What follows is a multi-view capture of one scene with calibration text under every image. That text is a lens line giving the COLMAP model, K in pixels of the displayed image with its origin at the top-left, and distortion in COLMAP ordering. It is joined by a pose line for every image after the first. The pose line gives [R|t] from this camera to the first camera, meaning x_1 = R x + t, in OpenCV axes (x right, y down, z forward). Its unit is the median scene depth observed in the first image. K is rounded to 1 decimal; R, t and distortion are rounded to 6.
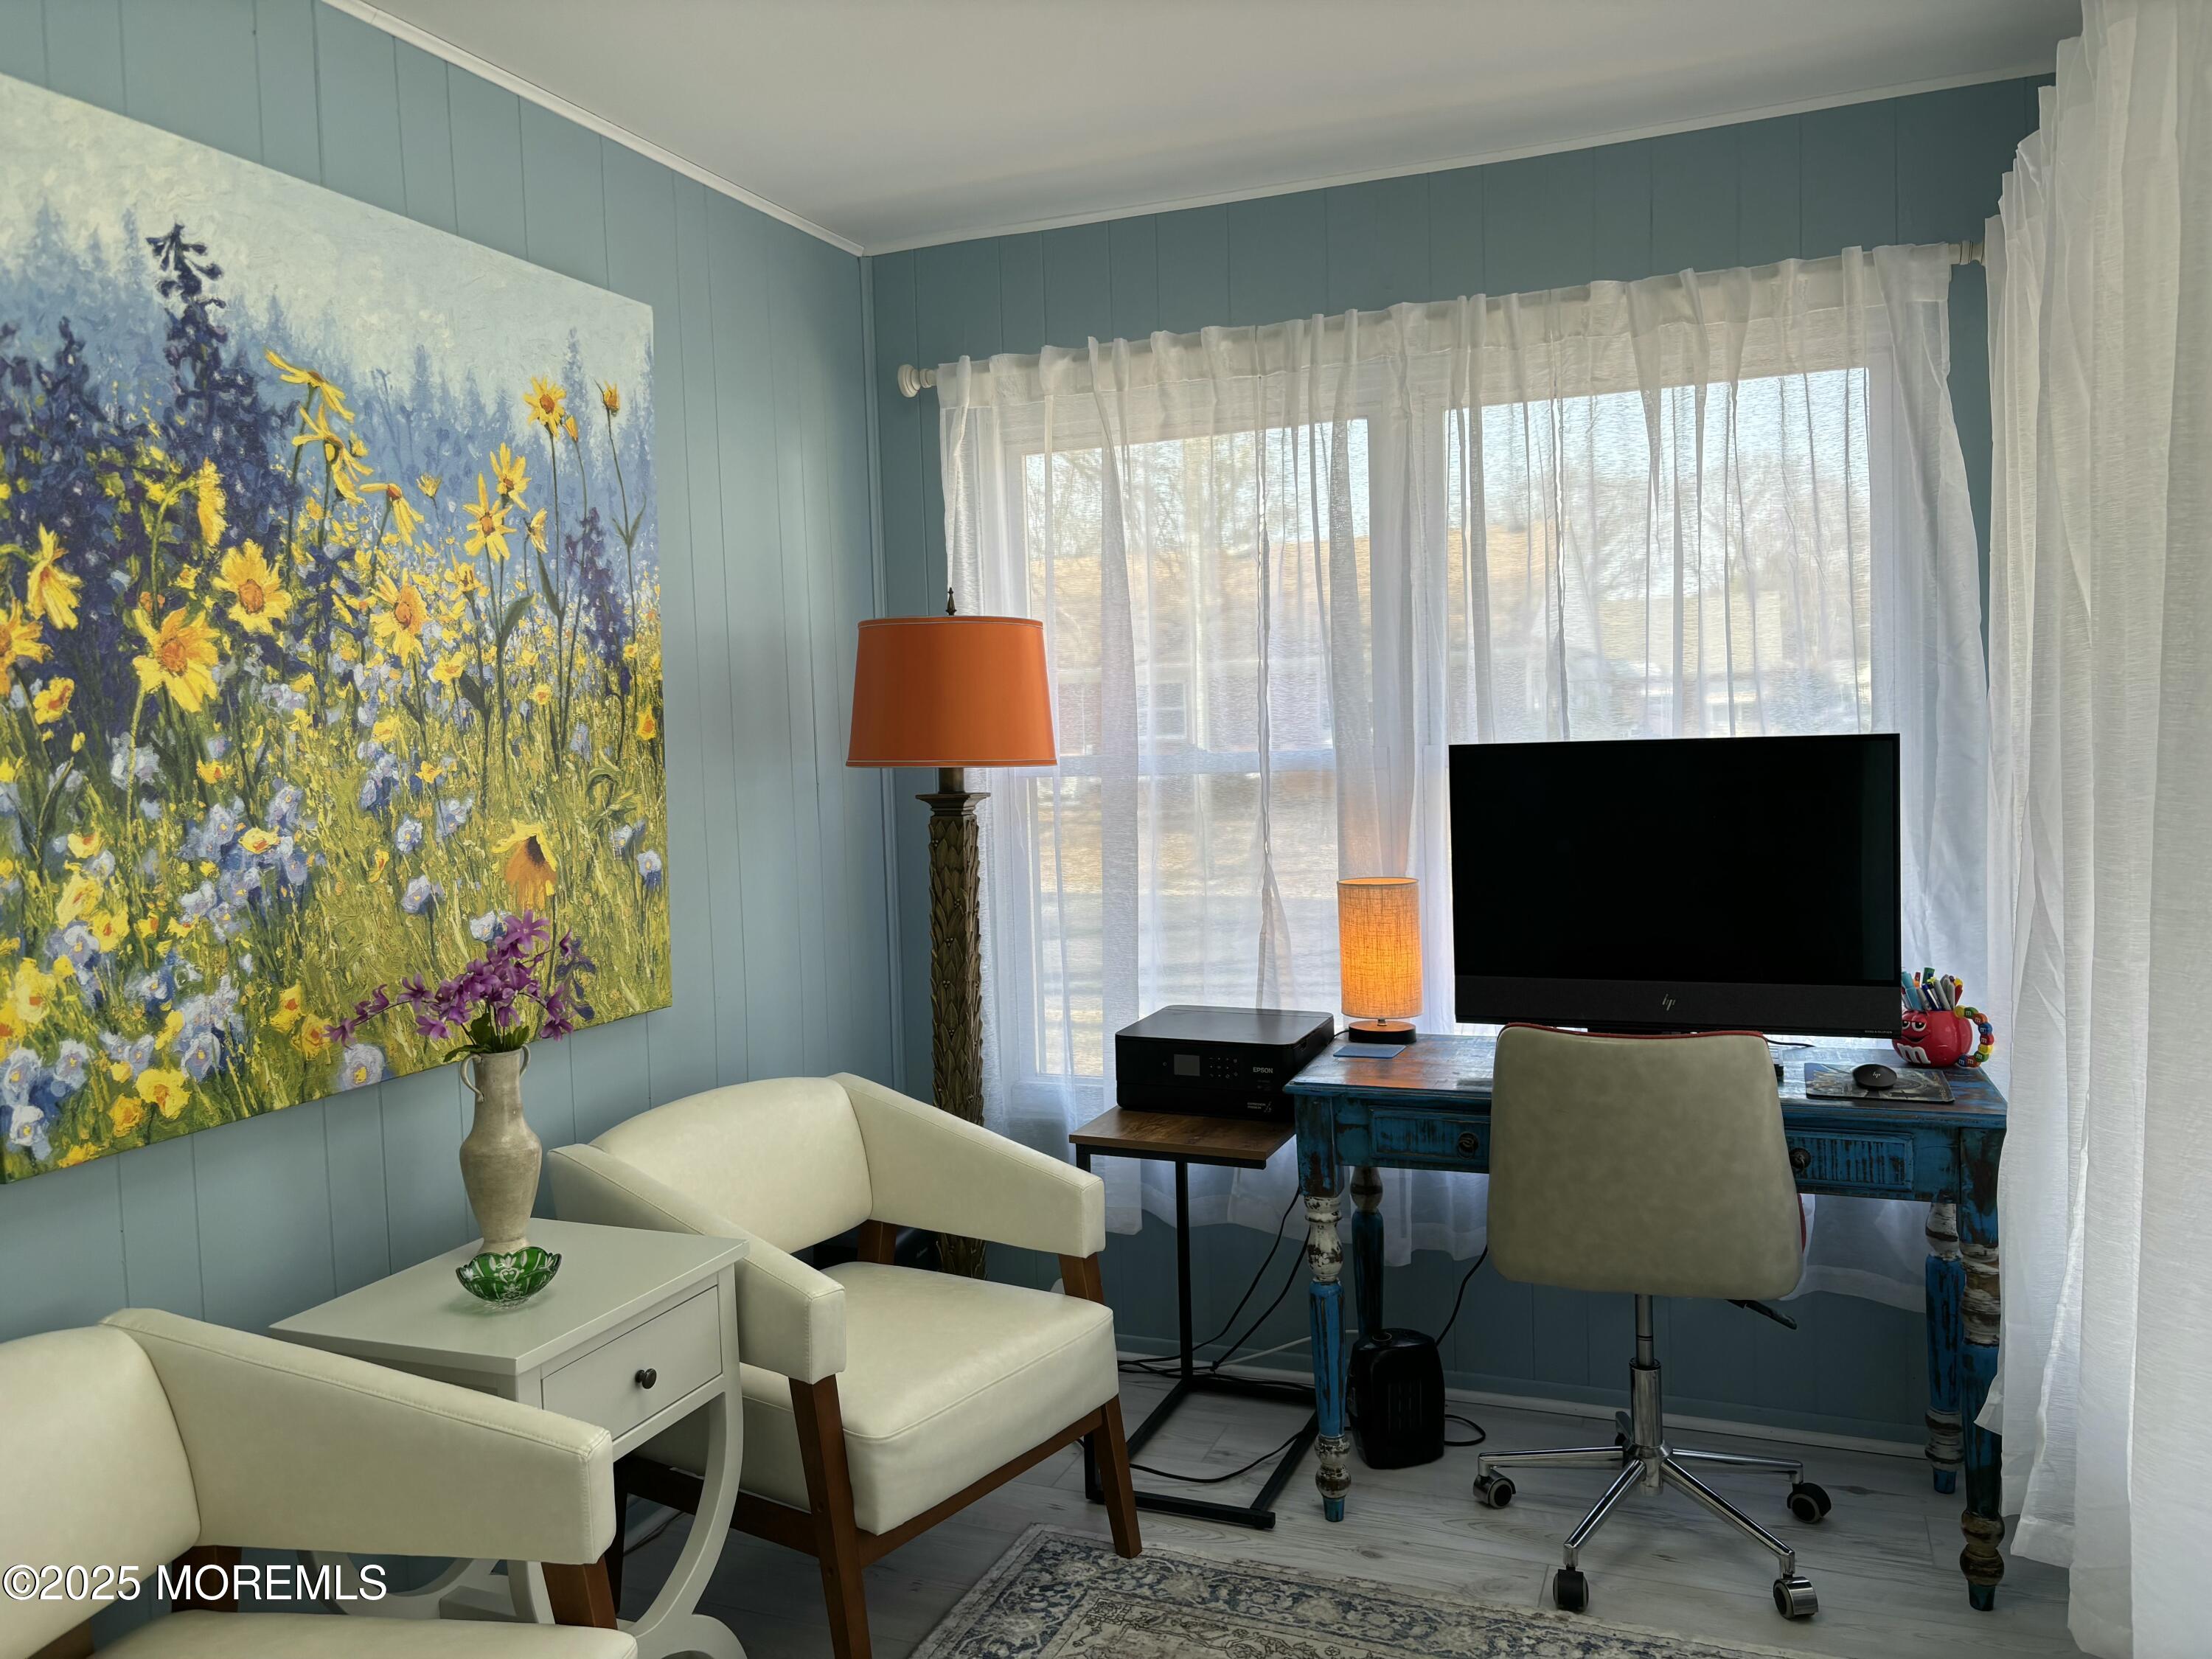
lens RADIAL K [[1676.5, 0, 1117.0], [0, 1676.5, 830.6], [0, 0, 1]] dist [0.041670, -0.050974]
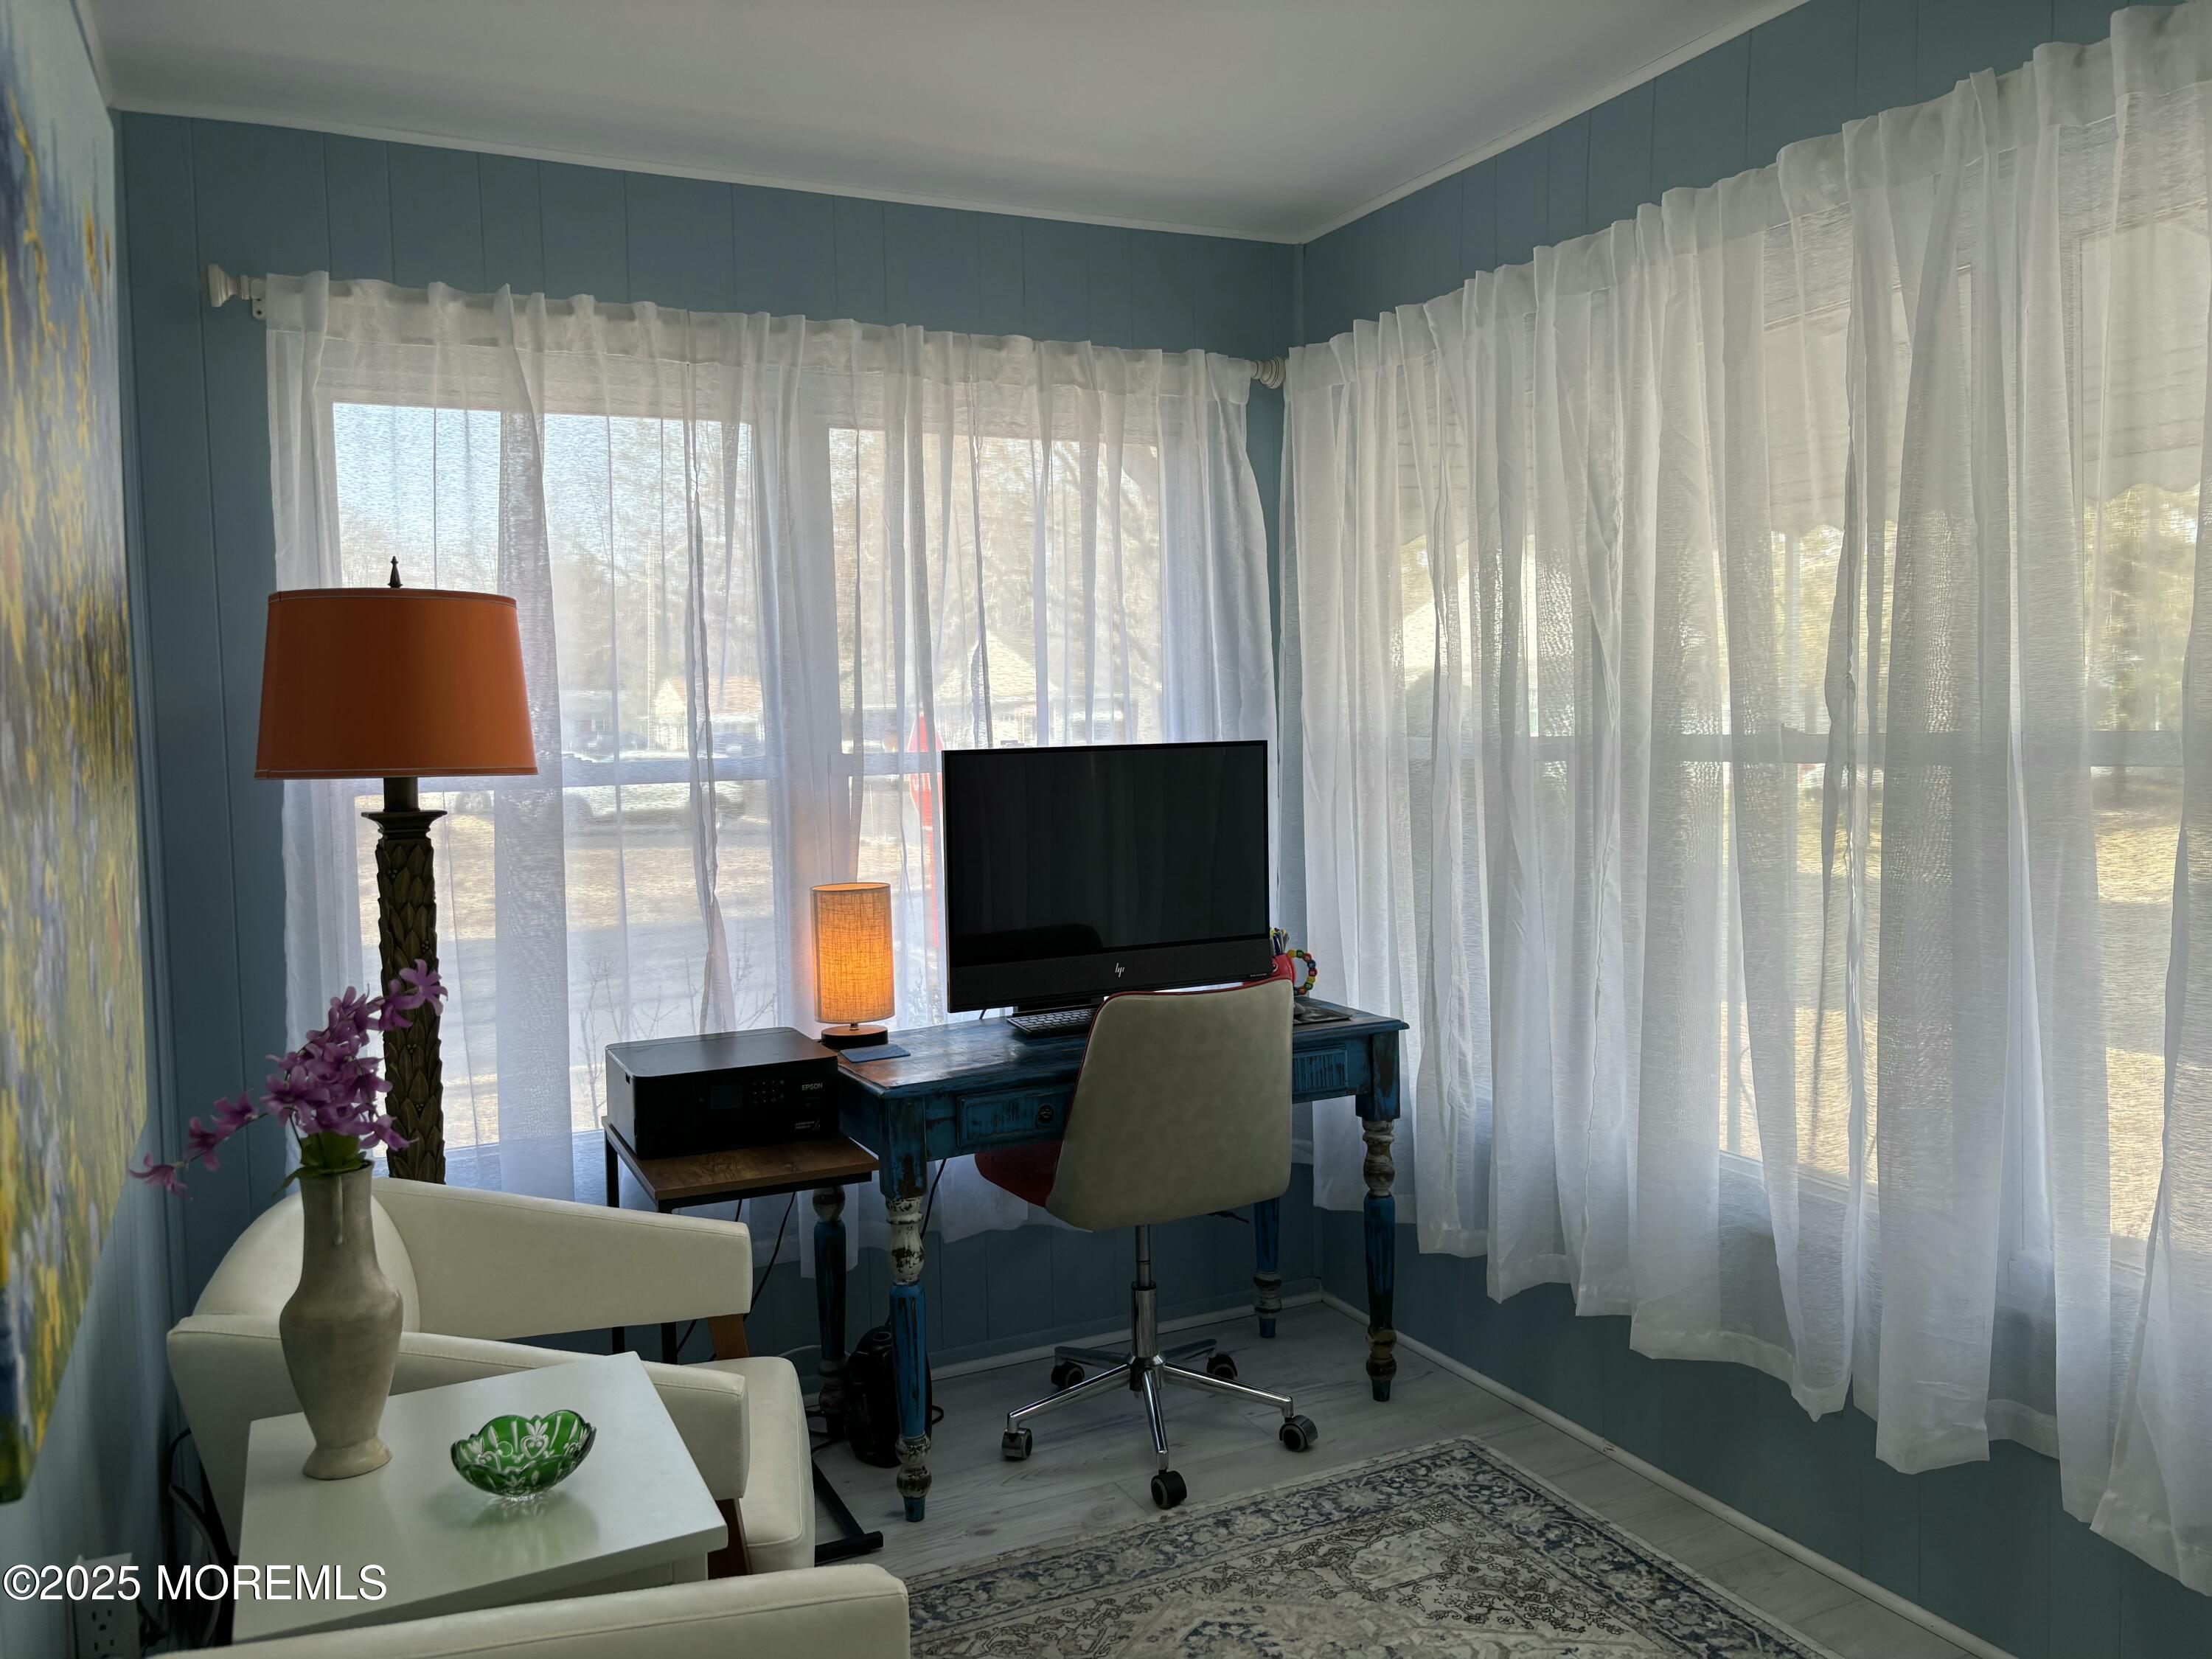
lens RADIAL K [[1706.8, 0, 1087.5], [0, 1706.8, 820.1], [0, 0, 1]] dist [0.051046, -0.054461]
pose [[0.671797, -0.030295, 0.740115, -0.532868], [0.052783, 0.998581, -0.007036, 0.005234], [-0.738852, 0.043792, 0.672443, 0.214408]]
